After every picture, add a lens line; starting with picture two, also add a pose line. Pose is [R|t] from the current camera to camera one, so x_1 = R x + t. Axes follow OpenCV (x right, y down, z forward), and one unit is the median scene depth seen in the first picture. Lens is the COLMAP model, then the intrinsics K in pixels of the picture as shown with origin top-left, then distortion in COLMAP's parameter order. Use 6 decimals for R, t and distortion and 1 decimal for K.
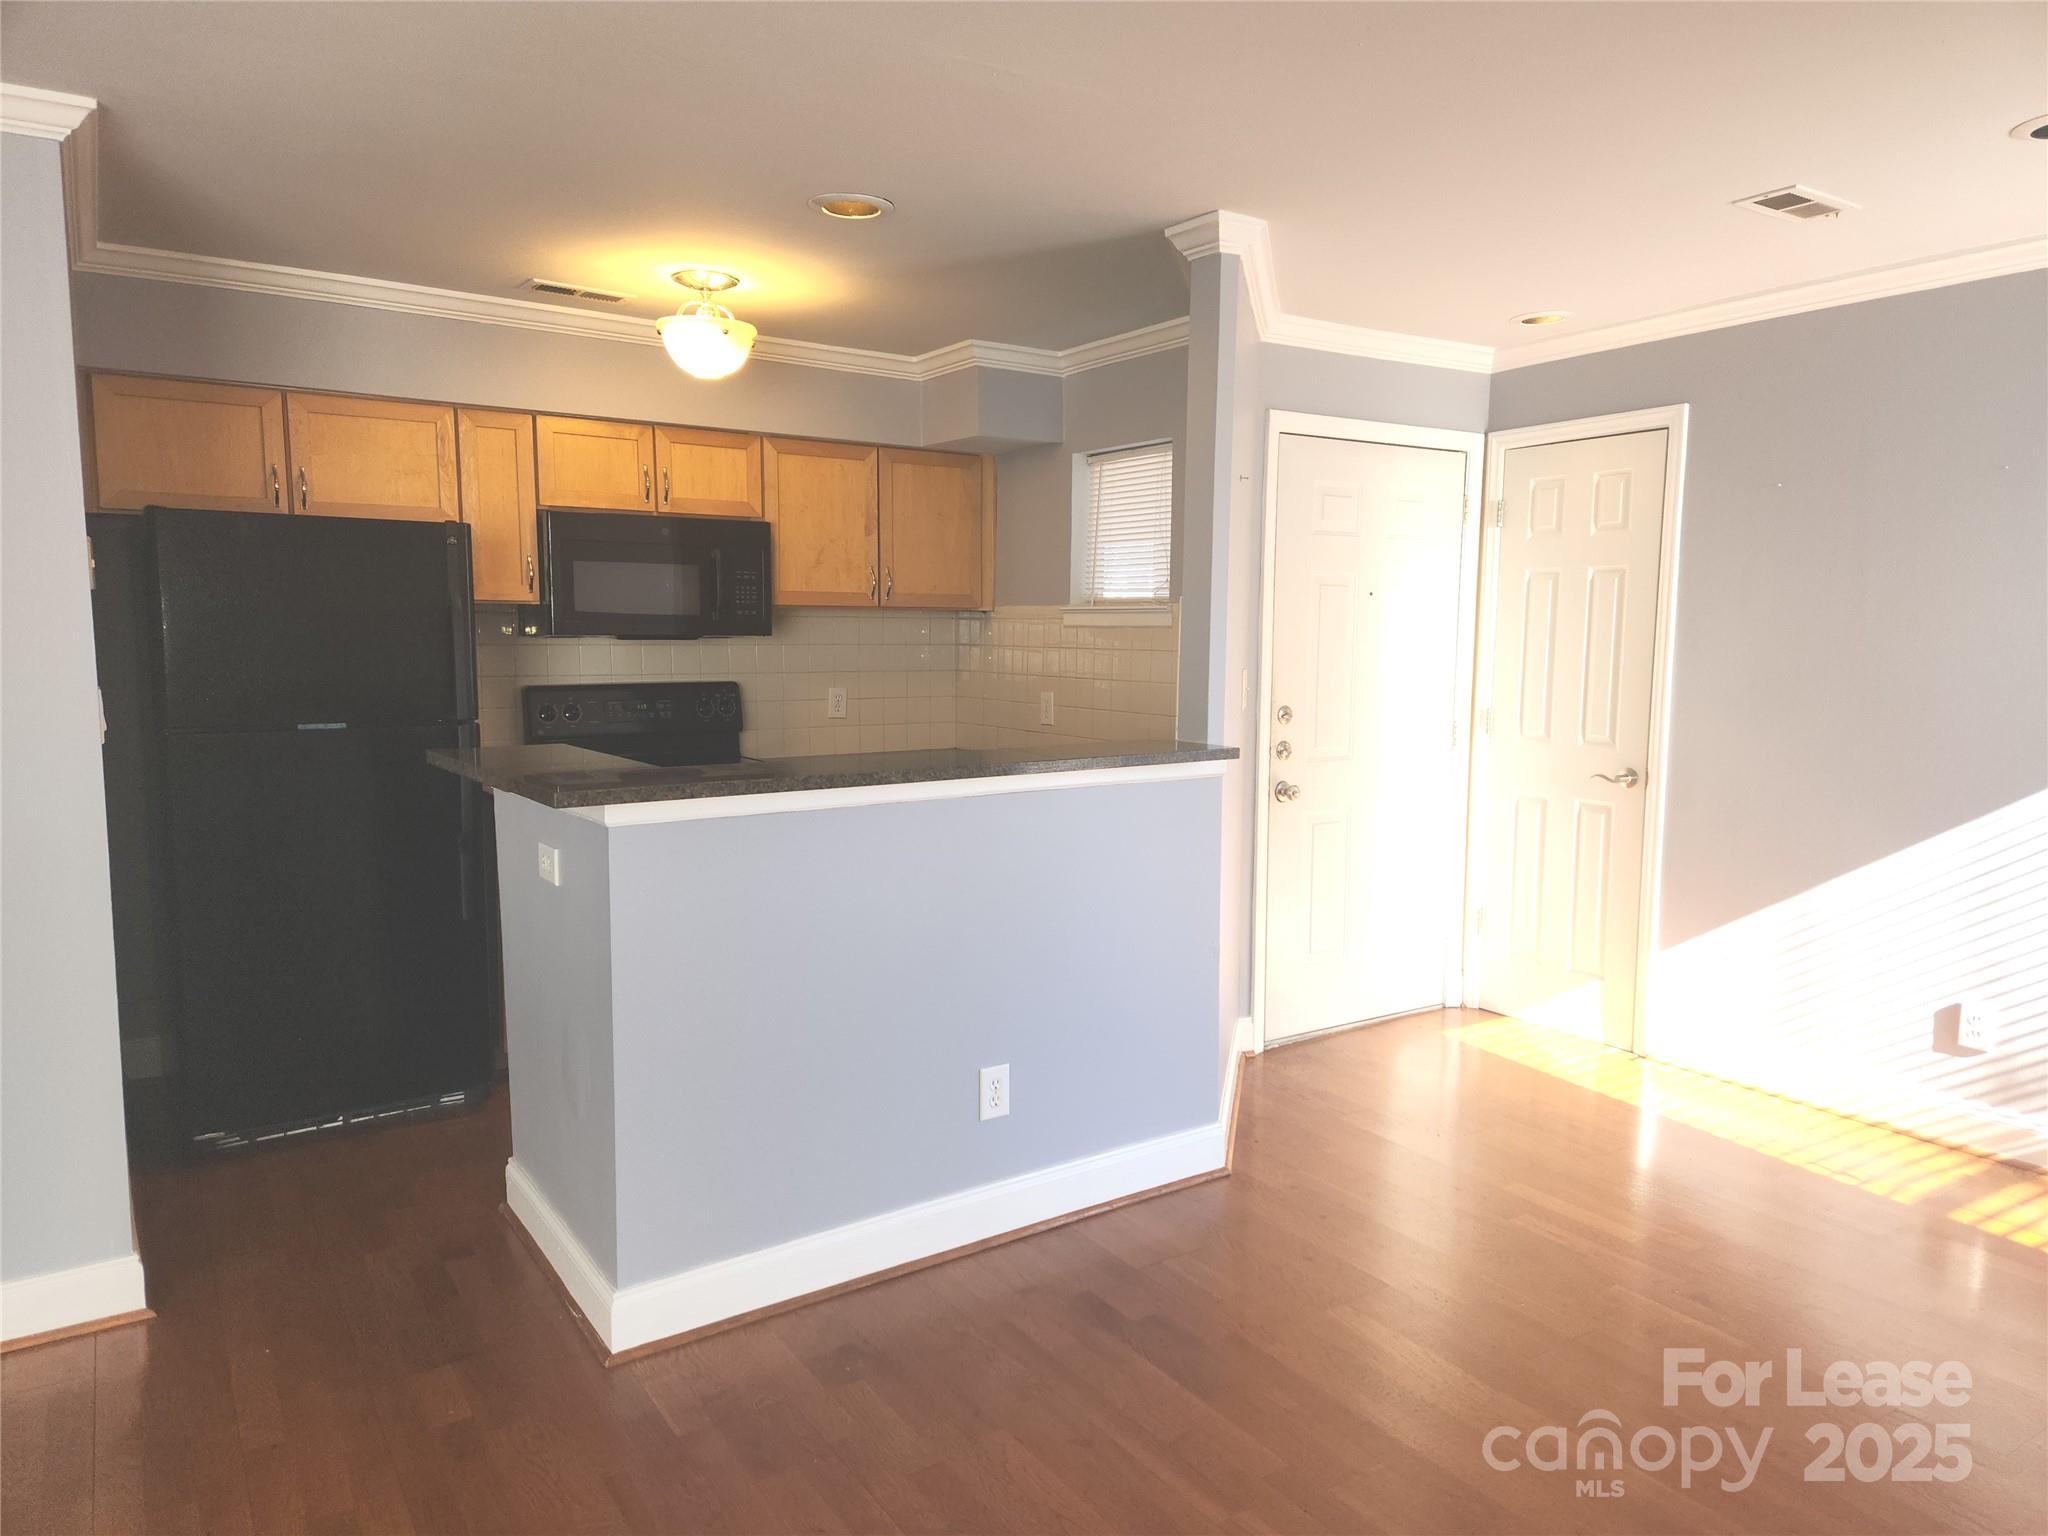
lens RADIAL K [[1345.0, 0, 1024.0], [0, 1345.0, 768.0], [0, 0, 1]] dist [0.027017, -0.001168]
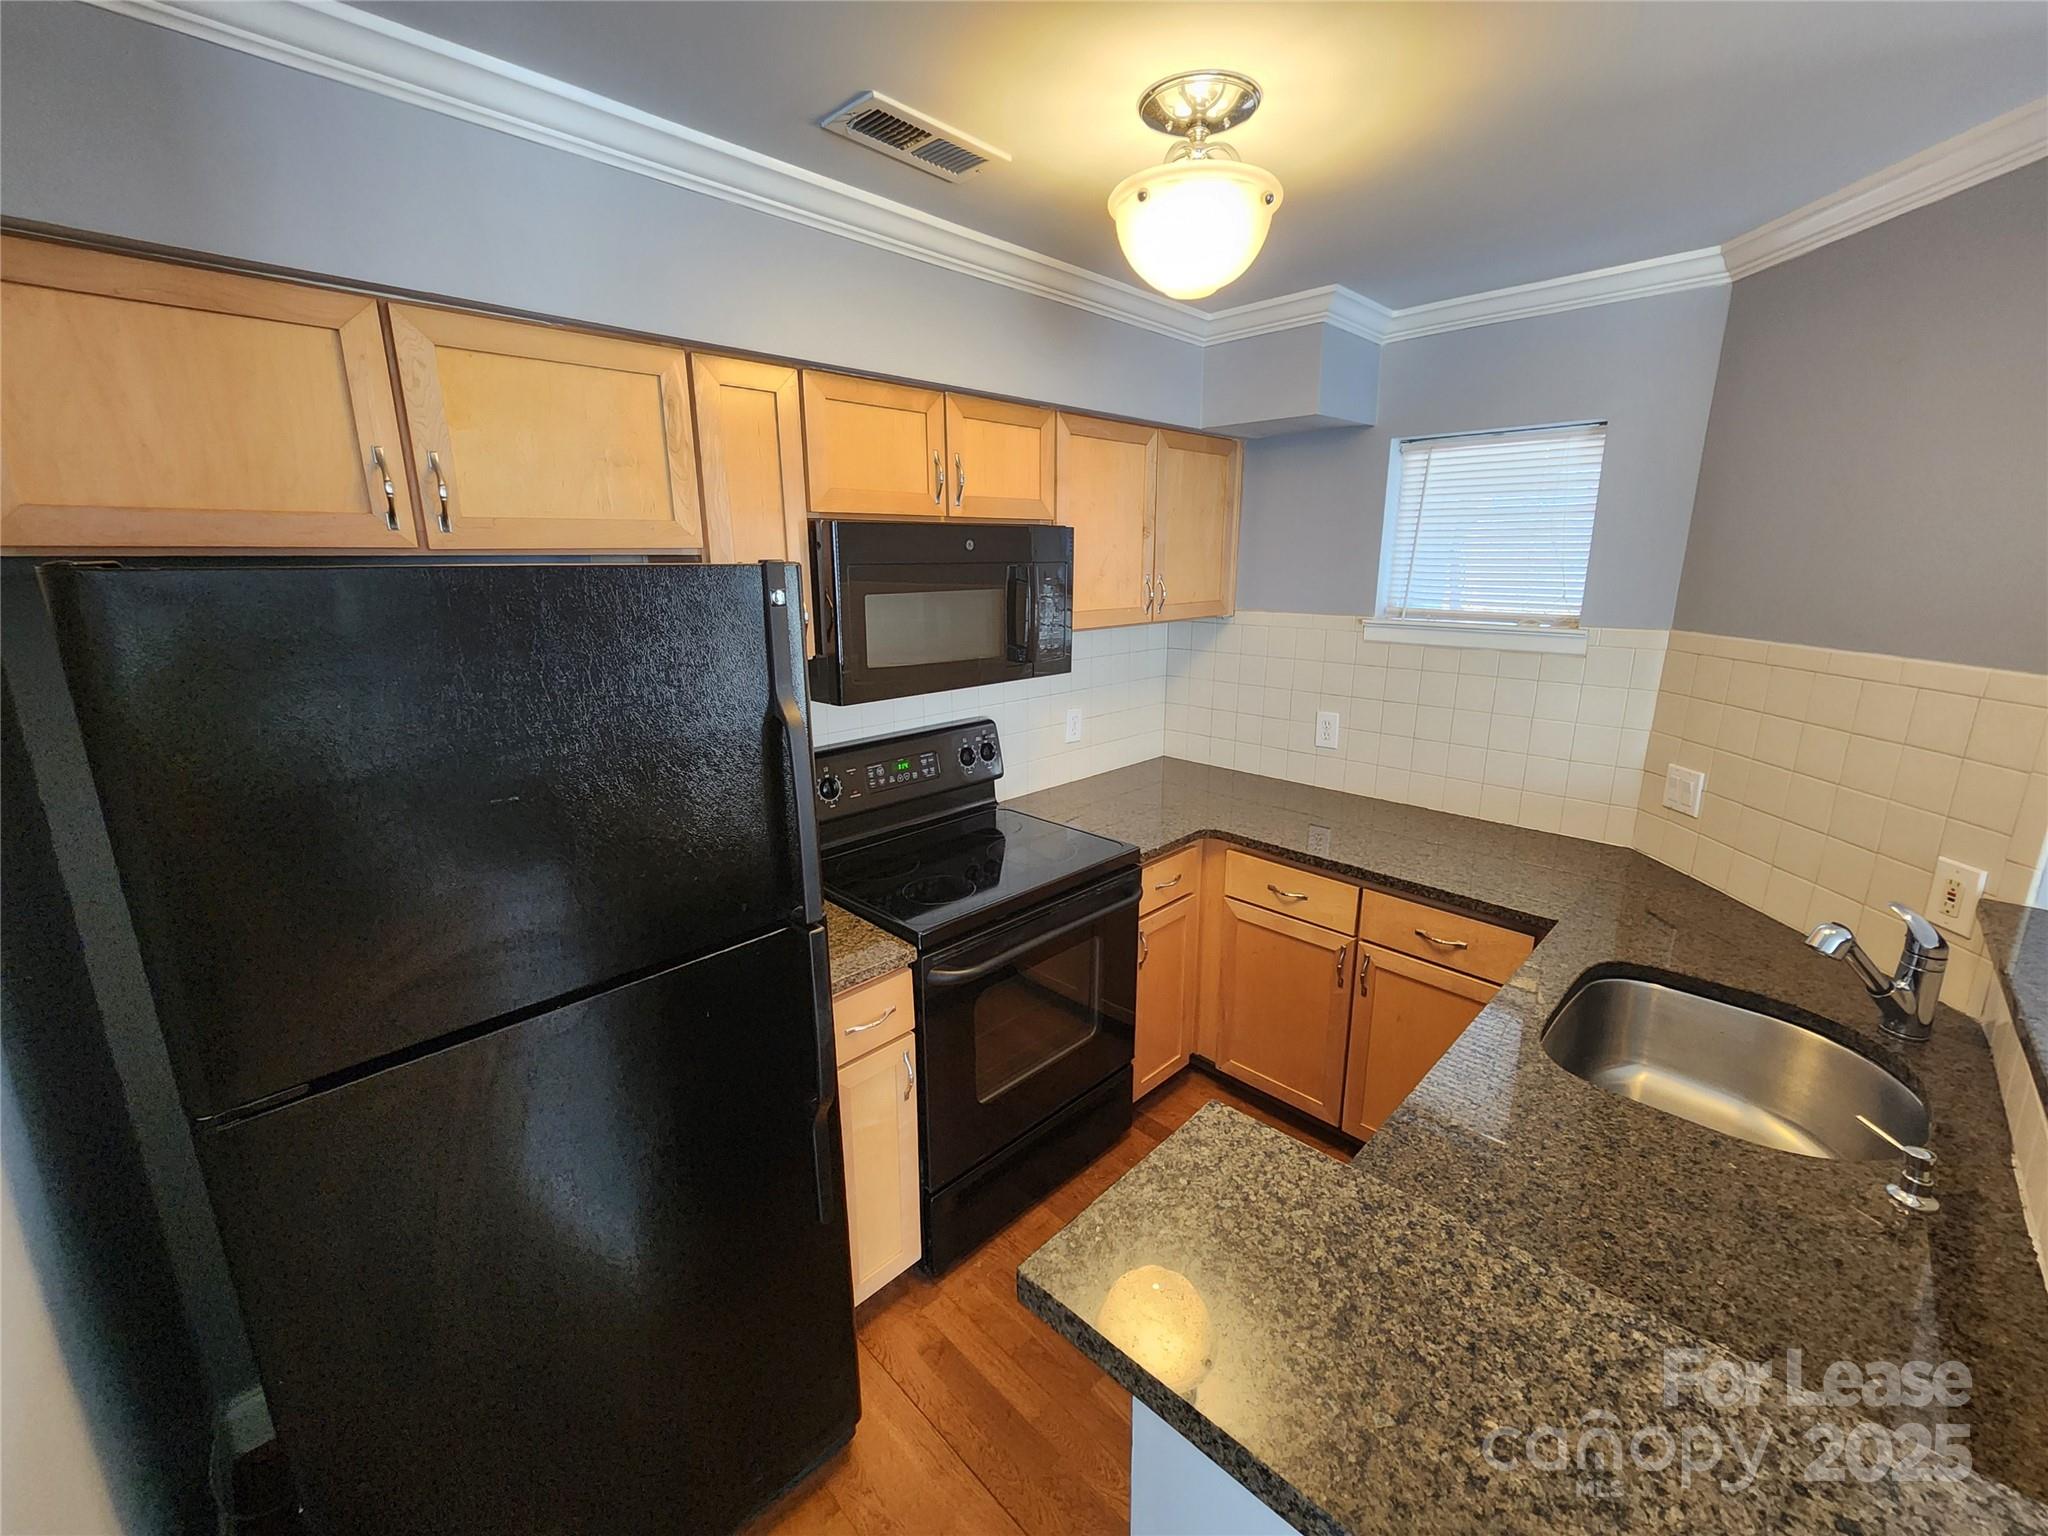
lens RADIAL K [[842.2, 0, 1024.0], [0, 842.2, 768.0], [0, 0, 1]] dist [-0.000079, 0.000105]
pose [[0.983045, -0.058369, 0.173829, -0.321814], [0.033842, 0.989452, 0.140855, -0.119723], [-0.180217, -0.132584, 0.974650, 0.538923]]
